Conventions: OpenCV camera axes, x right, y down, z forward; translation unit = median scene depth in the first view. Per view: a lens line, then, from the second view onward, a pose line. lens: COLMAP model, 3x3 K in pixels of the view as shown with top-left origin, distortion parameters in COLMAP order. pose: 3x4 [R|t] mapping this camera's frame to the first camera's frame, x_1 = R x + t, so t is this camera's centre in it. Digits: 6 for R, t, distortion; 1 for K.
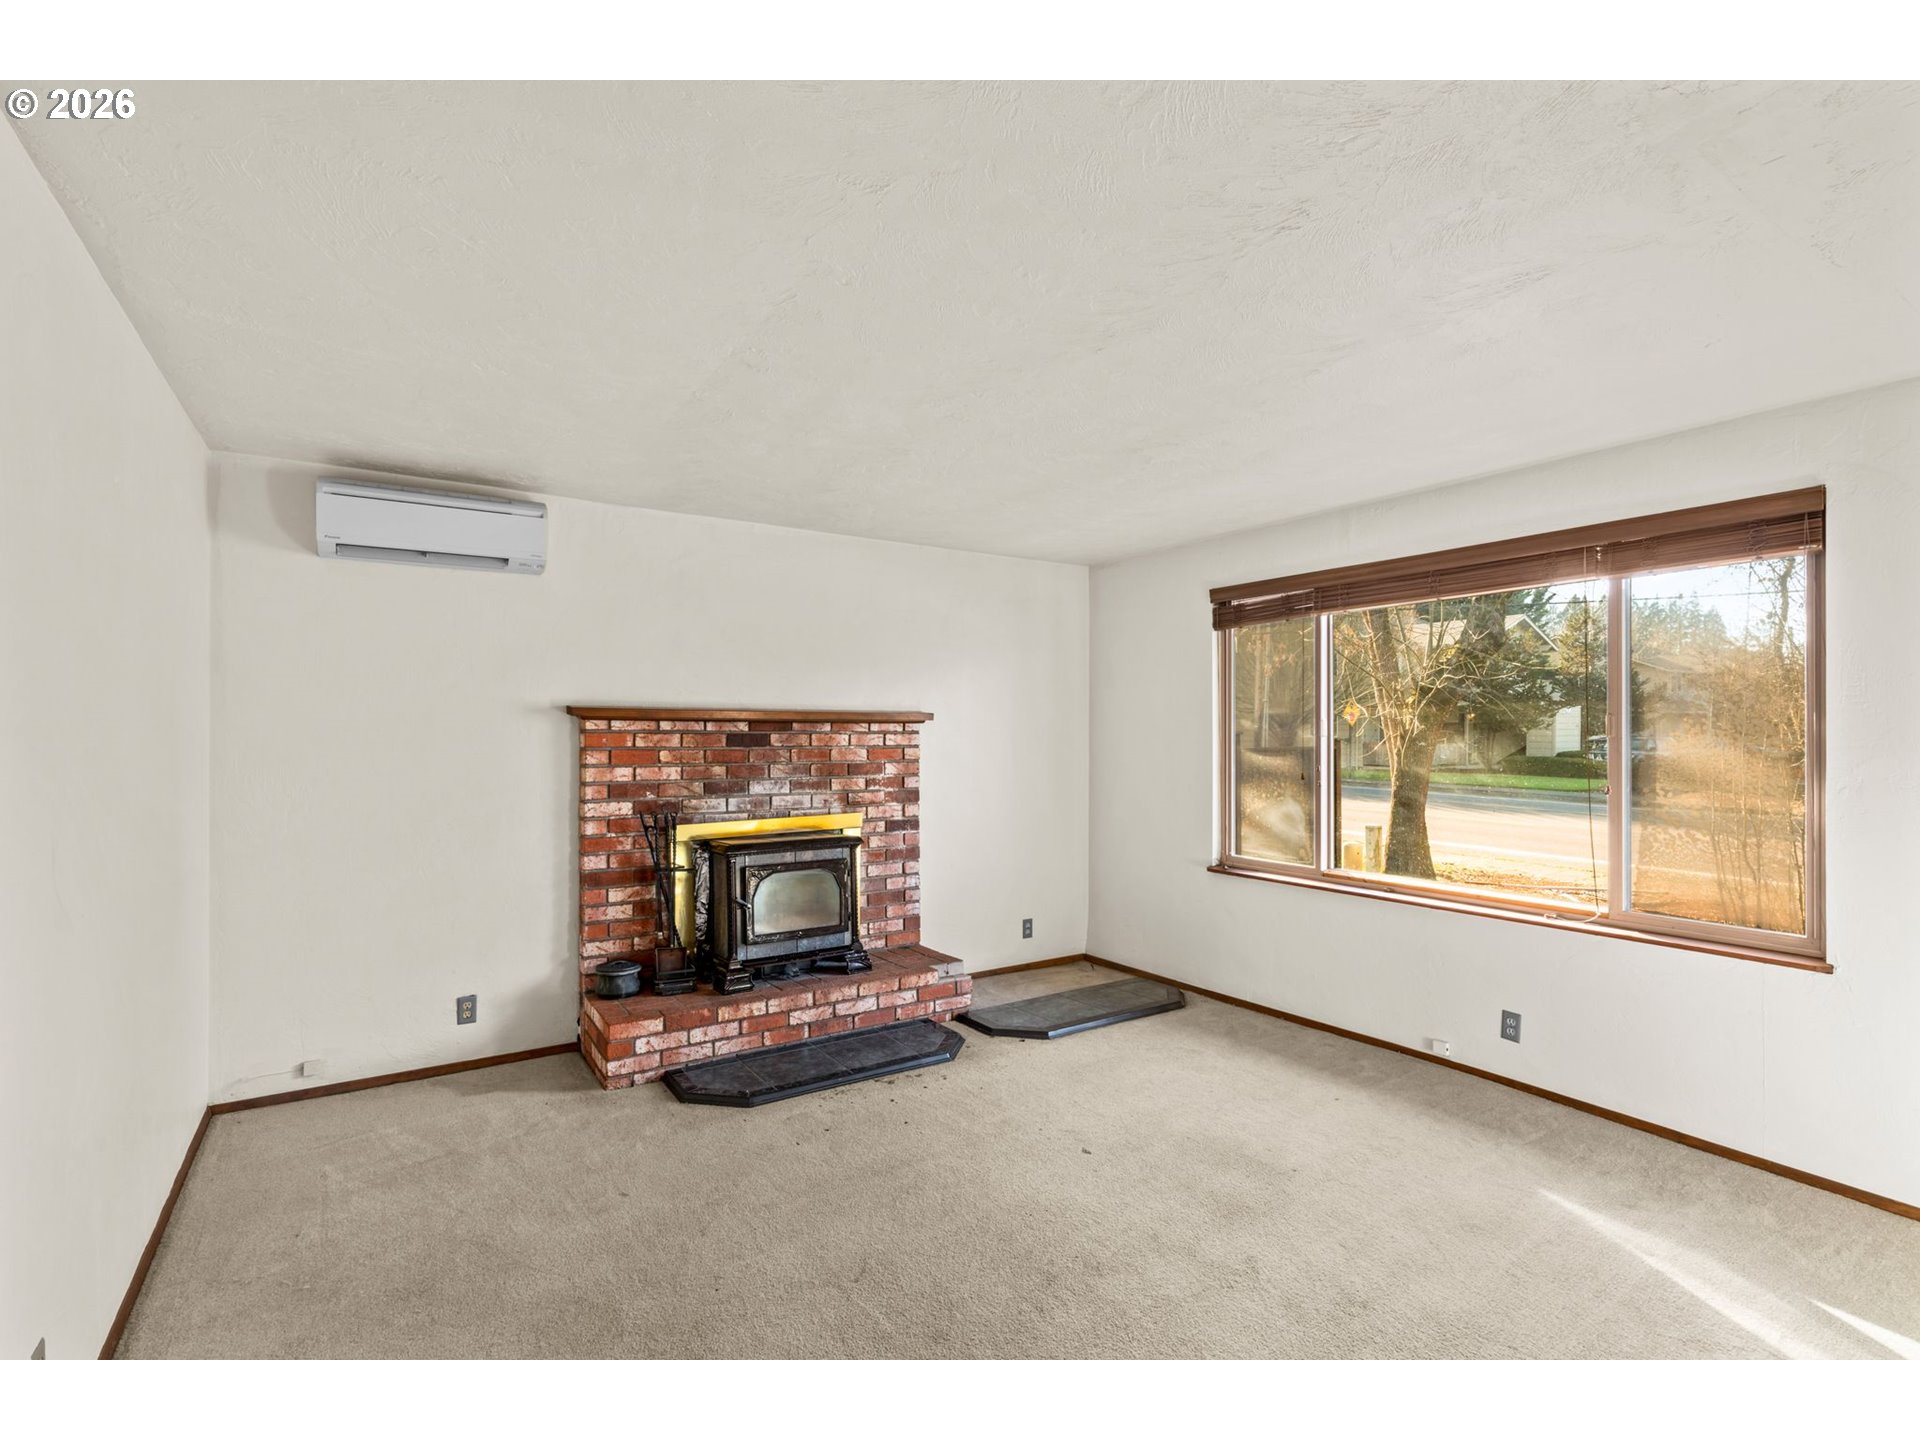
lens RADIAL K [[887.2, 0, 951.7], [0, 887.2, 730.1], [0, 0, 1]] dist [-0.001861, 0.001466]
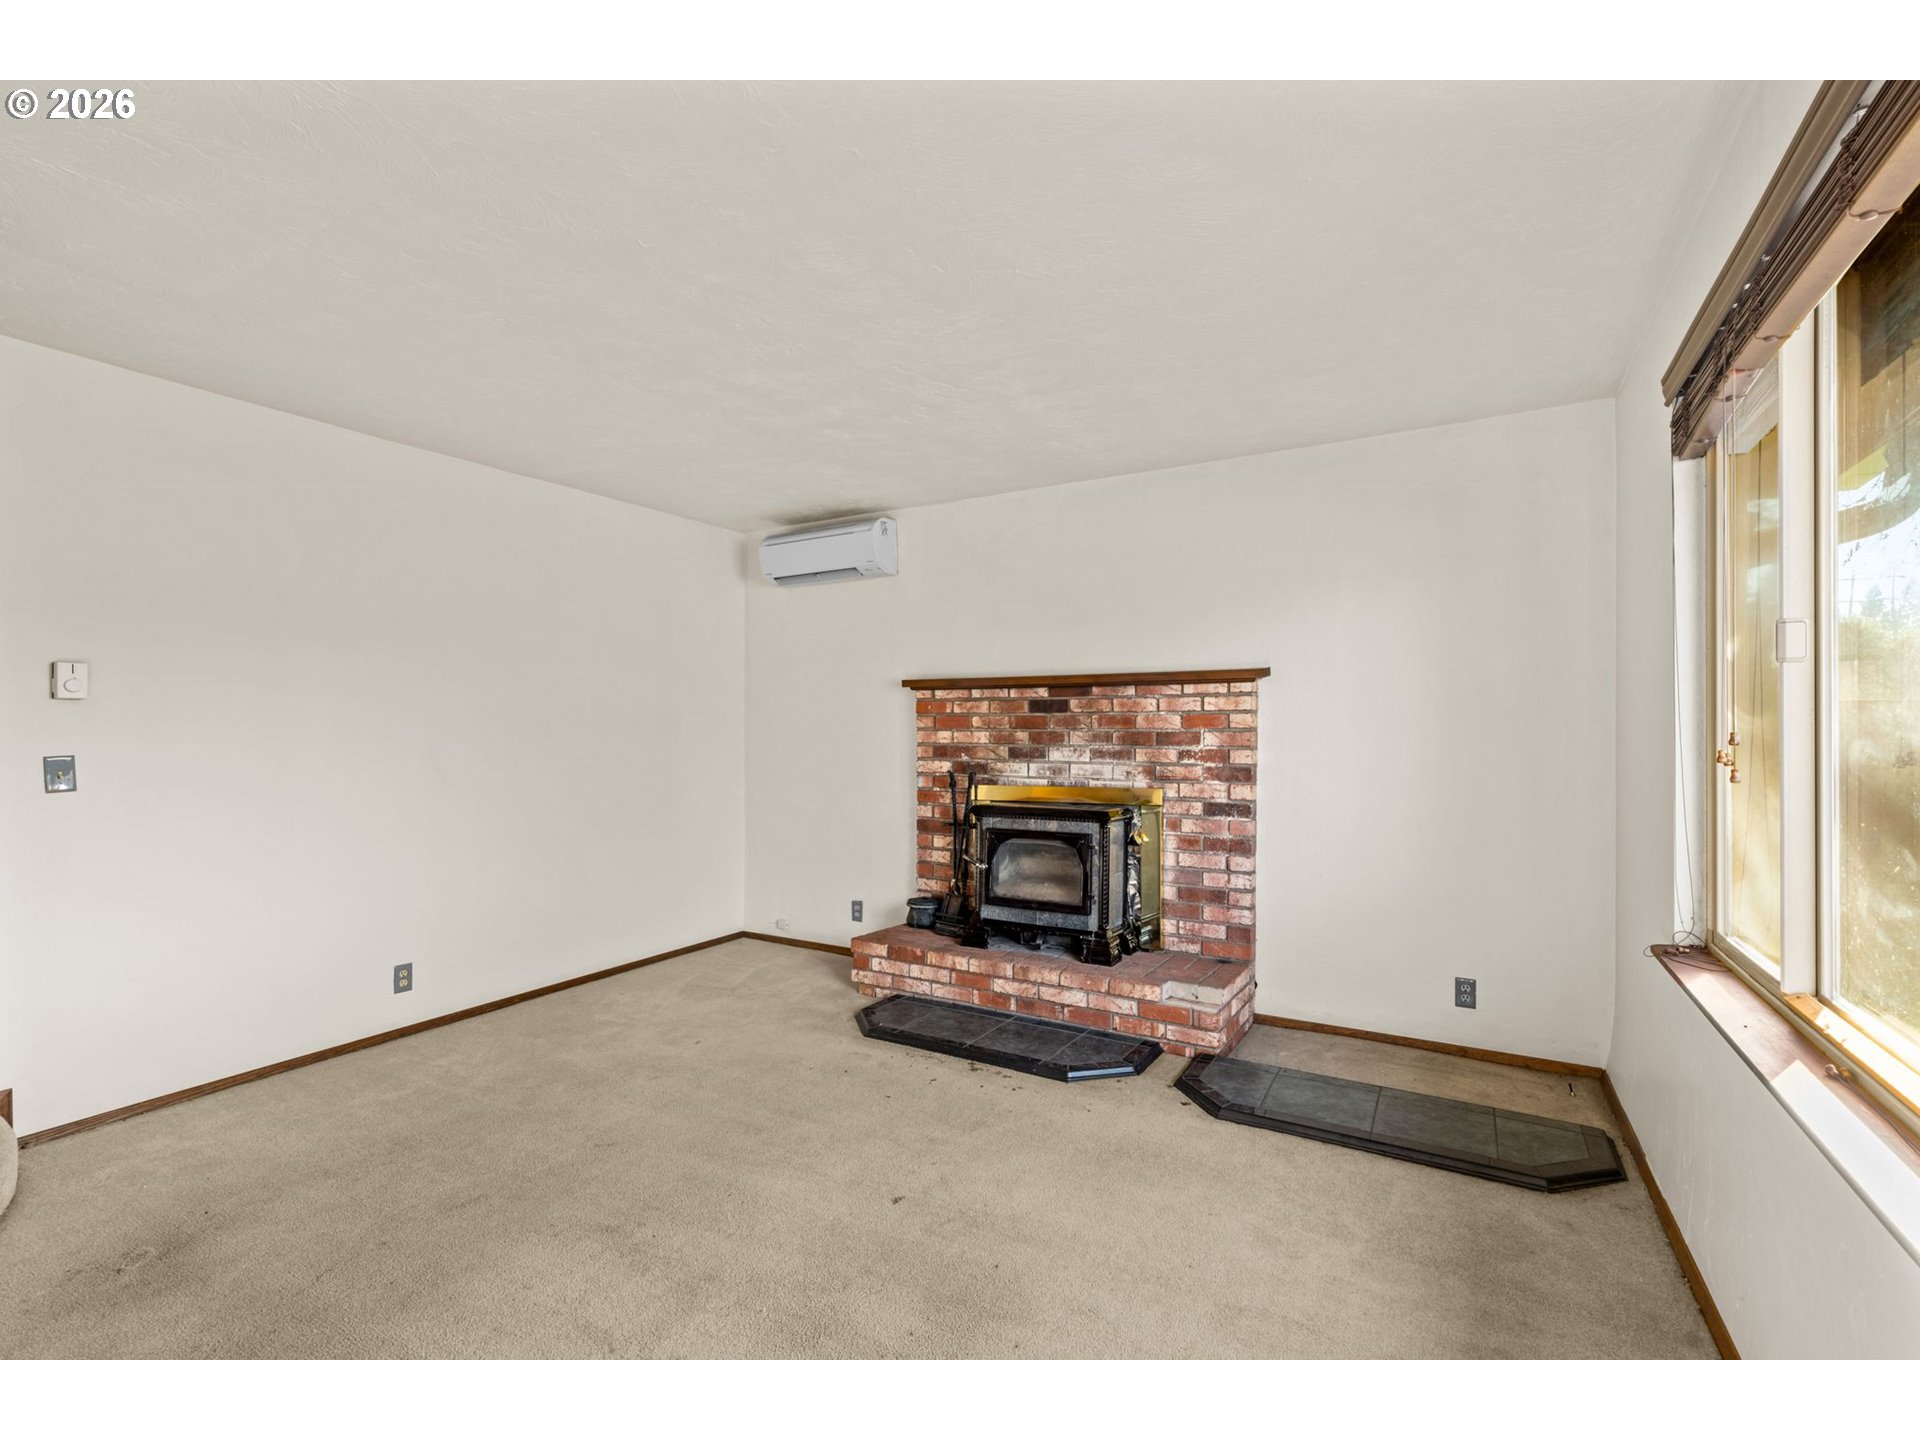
lens RADIAL K [[887.2, 0, 951.7], [0, 887.2, 730.1], [0, 0, 1]] dist [-0.001861, 0.001466]
pose [[0.438957, 0.007623, -0.898476, 0.615170], [0.011327, 0.999838, 0.014016, 0.023205], [0.898437, -0.016329, 0.438799, 0.470675]]
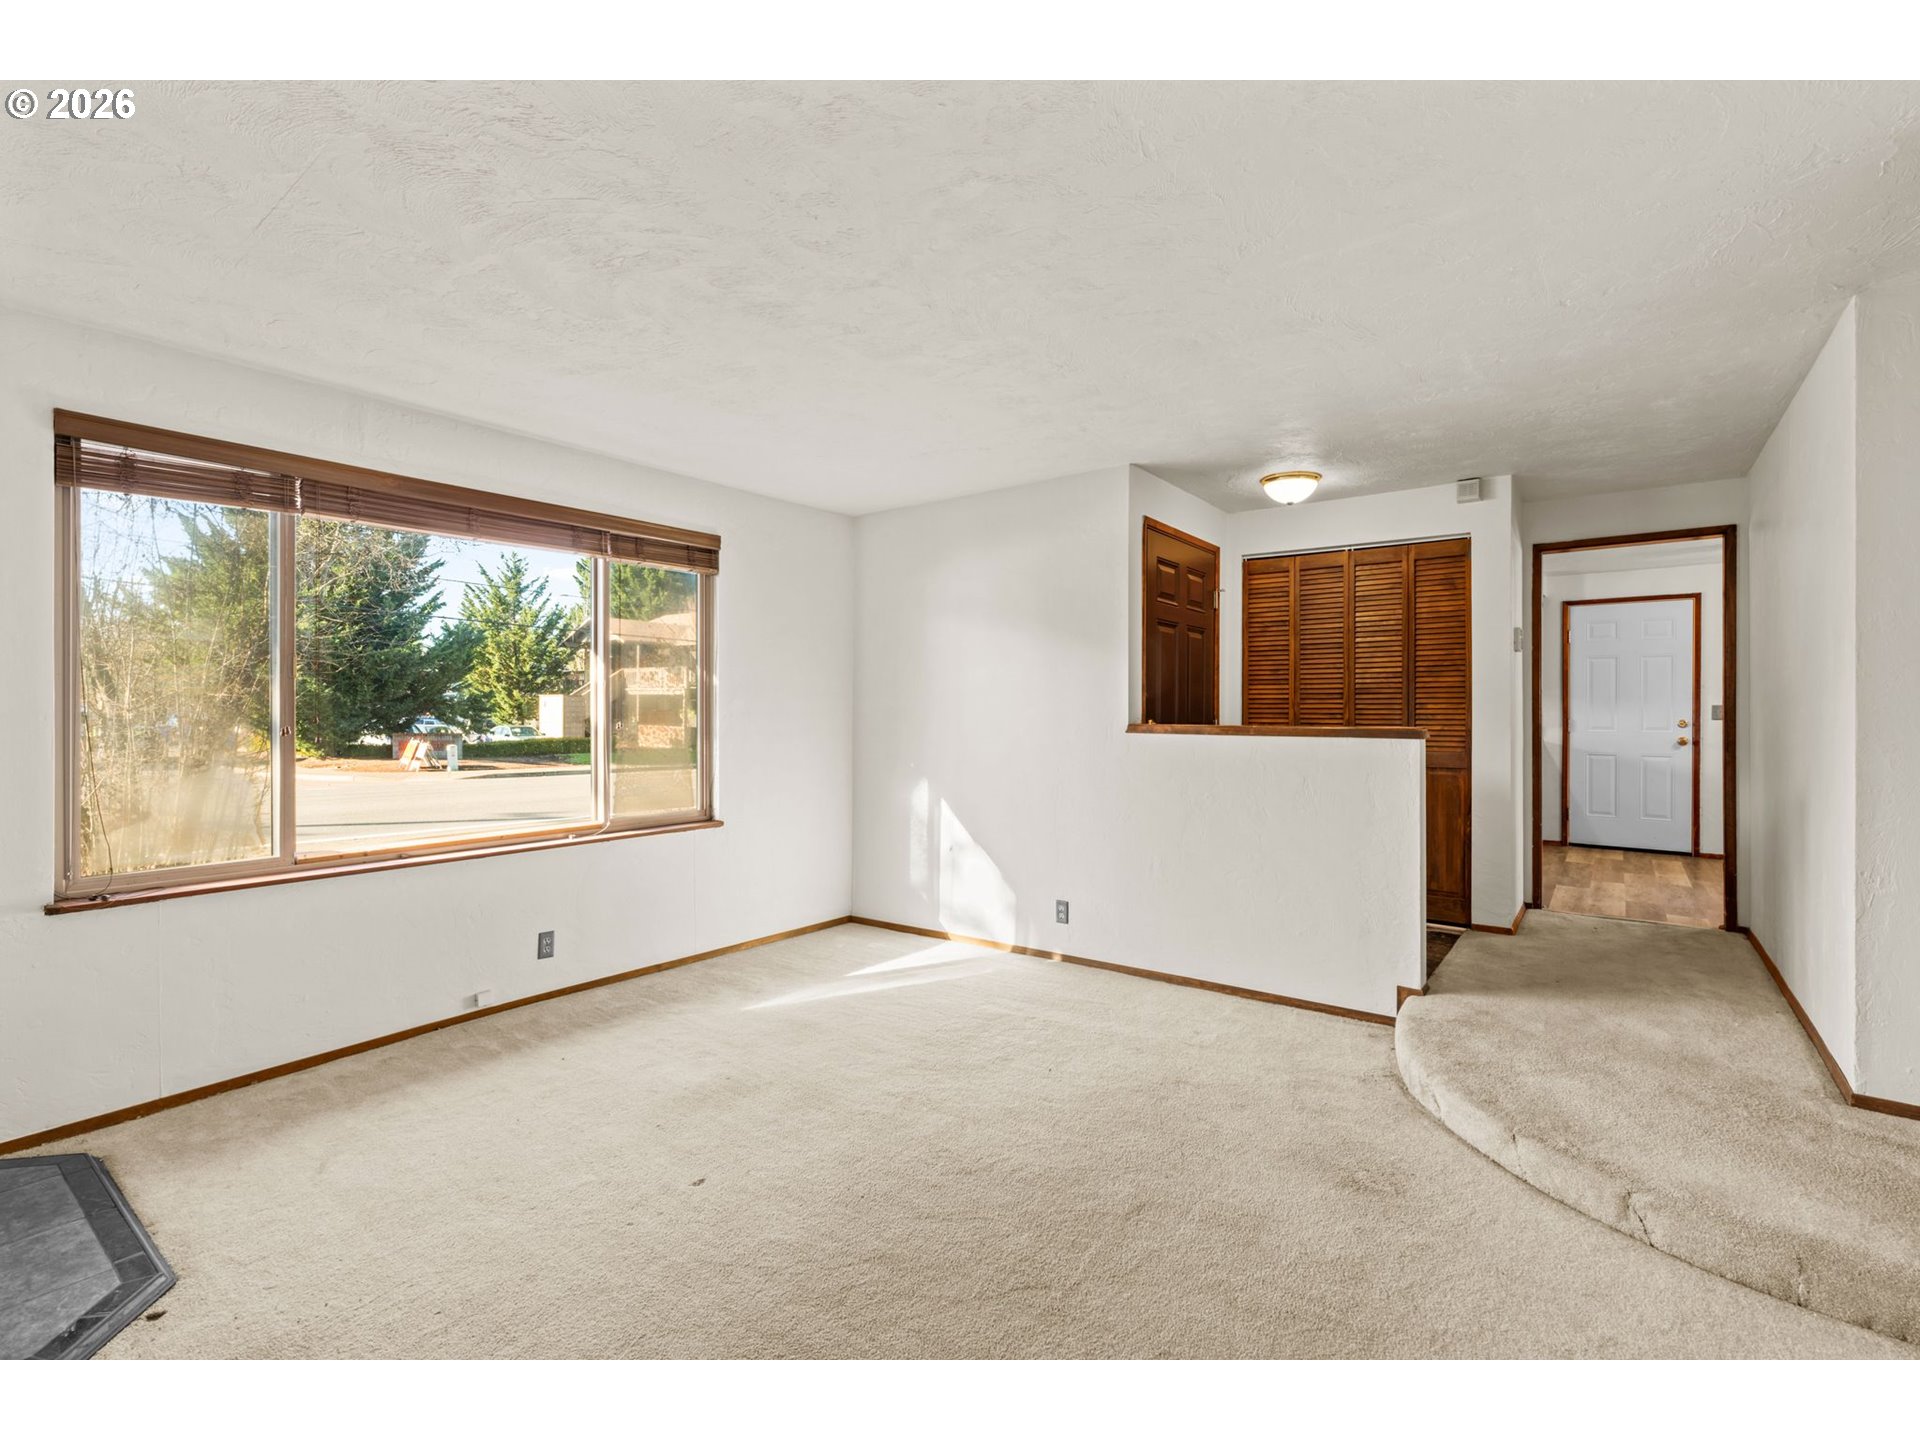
lens RADIAL K [[876.5, 0, 959.8], [0, 876.5, 710.9], [0, 0, 1]] dist [-0.000688, 0.000154]
pose [[-0.345835, 0.003625, 0.938288, -0.457849], [0.003152, 0.999991, -0.002702, 0.038344], [-0.938290, 0.002023, -0.345844, 0.717357]]
